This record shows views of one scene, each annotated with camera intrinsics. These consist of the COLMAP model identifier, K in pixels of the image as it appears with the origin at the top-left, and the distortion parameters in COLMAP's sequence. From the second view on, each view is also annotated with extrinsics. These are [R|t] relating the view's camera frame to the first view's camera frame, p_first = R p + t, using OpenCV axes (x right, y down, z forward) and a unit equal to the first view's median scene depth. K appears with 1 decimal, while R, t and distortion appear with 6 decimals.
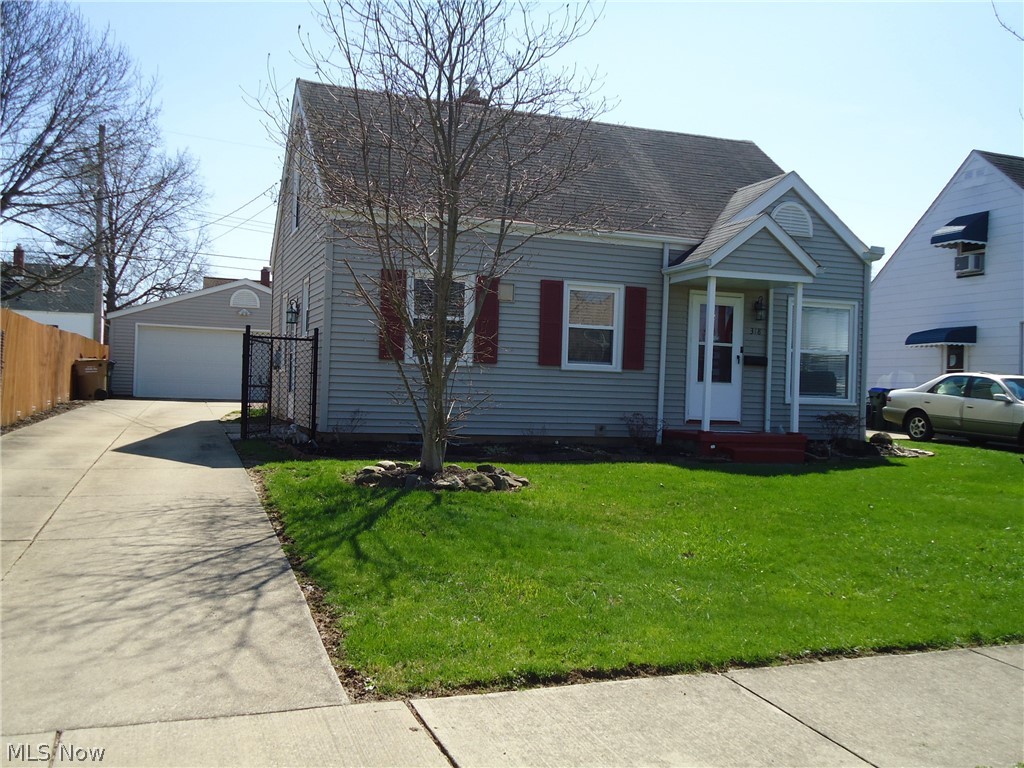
lens RADIAL K [[944.1, 0, 515.6], [0, 944.1, 379.2], [0, 0, 1]] dist [0.029425, 0.000000]
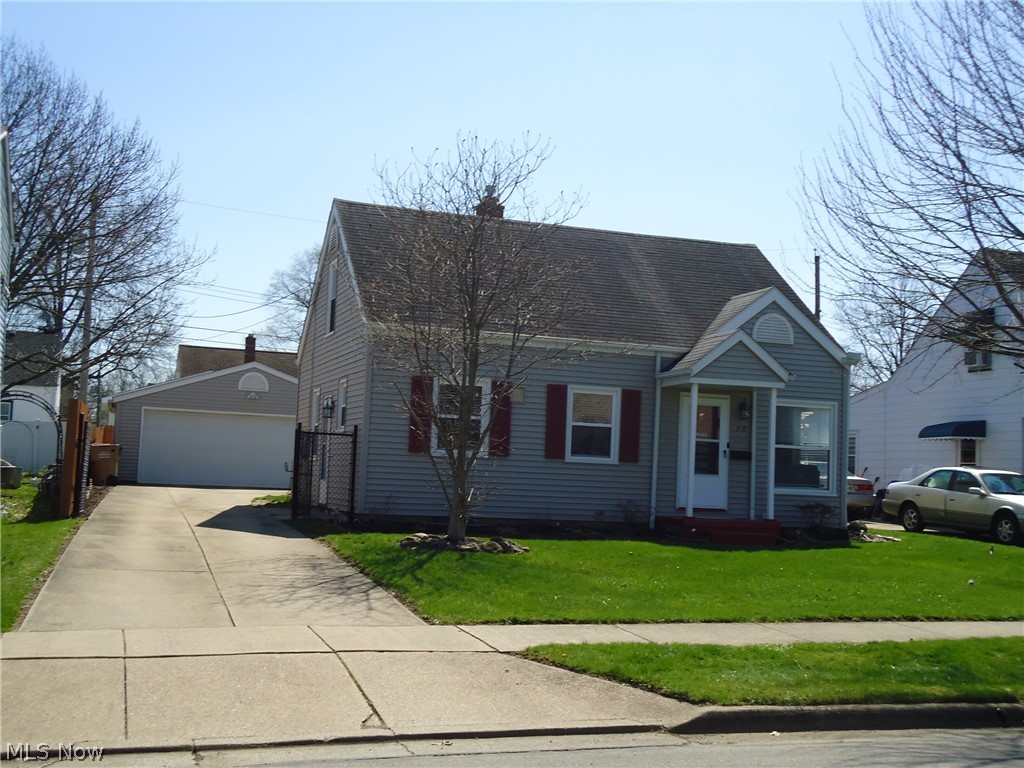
lens RADIAL K [[1183.0, 0, 514.4], [0, 1183.0, 382.8], [0, 0, 1]] dist [0.064577, 0.000000]
pose [[0.999686, 0.006954, -0.024082, 0.020327], [-0.008599, 0.997586, -0.068914, -0.006189], [0.023545, 0.069100, 0.997332, -0.436592]]
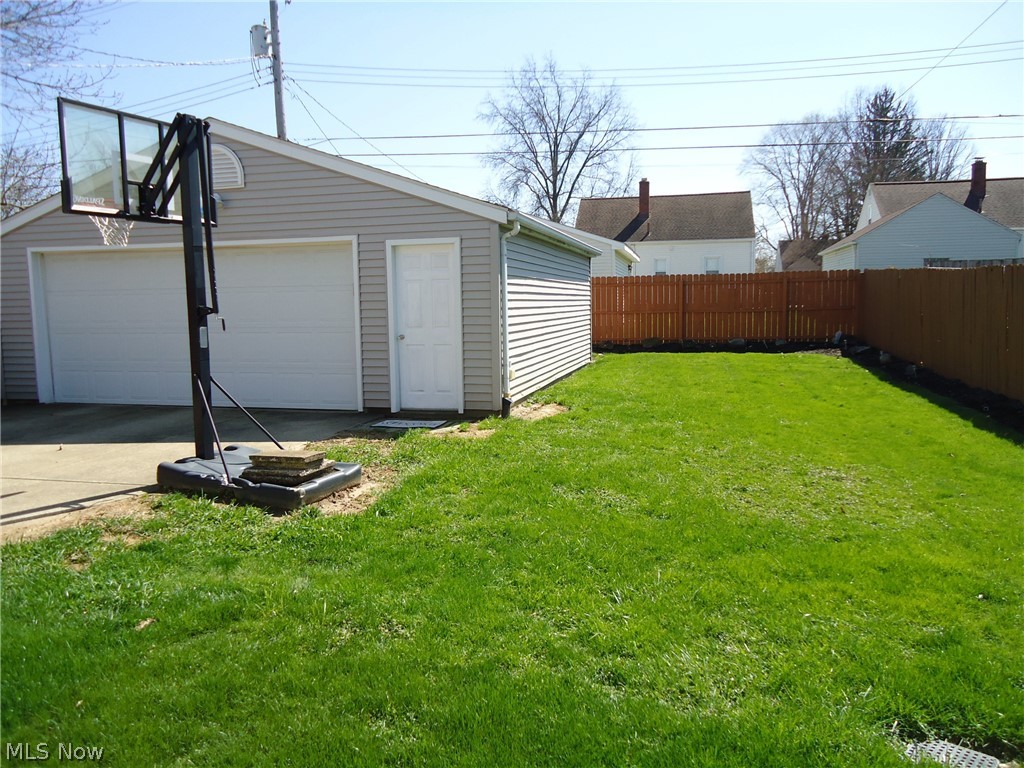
lens RADIAL K [[752.4, 0, 519.4], [0, 752.4, 383.2], [0, 0, 1]] dist [-0.018908, 0.009039]
pose [[0.837242, 0.016020, -0.546597, 0.018617], [0.042769, 0.994590, 0.094662, -0.035558], [0.545157, -0.102633, 0.832028, 1.701968]]
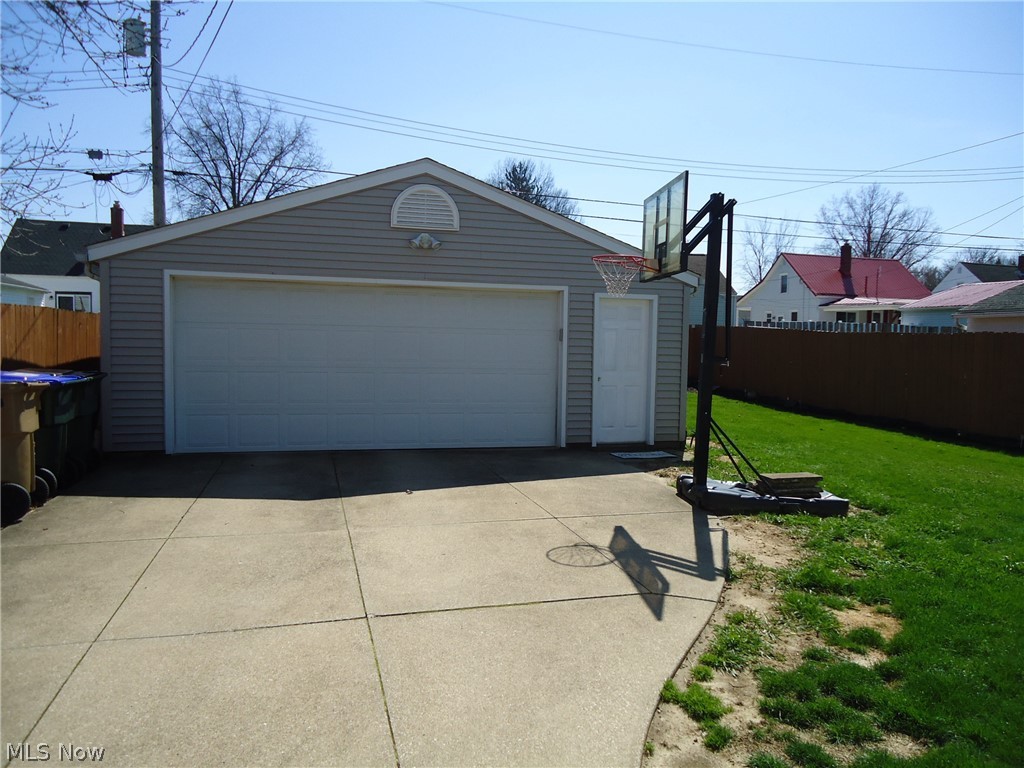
lens RADIAL K [[752.4, 0, 515.3], [0, 752.4, 386.6], [0, 0, 1]] dist [-0.018908, 0.009039]
pose [[0.997362, -0.009180, -0.072010, -0.482450], [0.013747, 0.997908, 0.063178, -0.059025], [0.071279, -0.064001, 0.995401, 1.446115]]
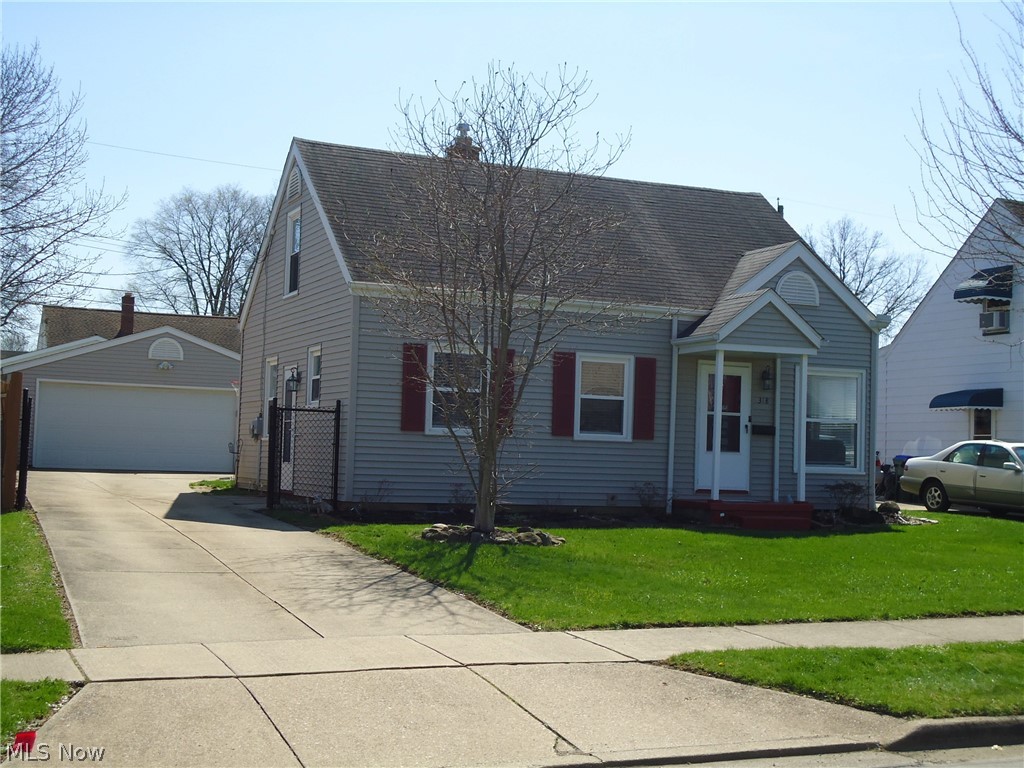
lens RADIAL K [[1335.1, 0, 513.8], [0, 1335.1, 384.7], [0, 0, 1]] dist [0.039098, 0.000000]
pose [[0.998575, 0.001090, 0.053350, -0.090768], [0.001095, 0.999162, -0.040908, -0.010312], [-0.053350, 0.040909, 0.997738, -0.422725]]
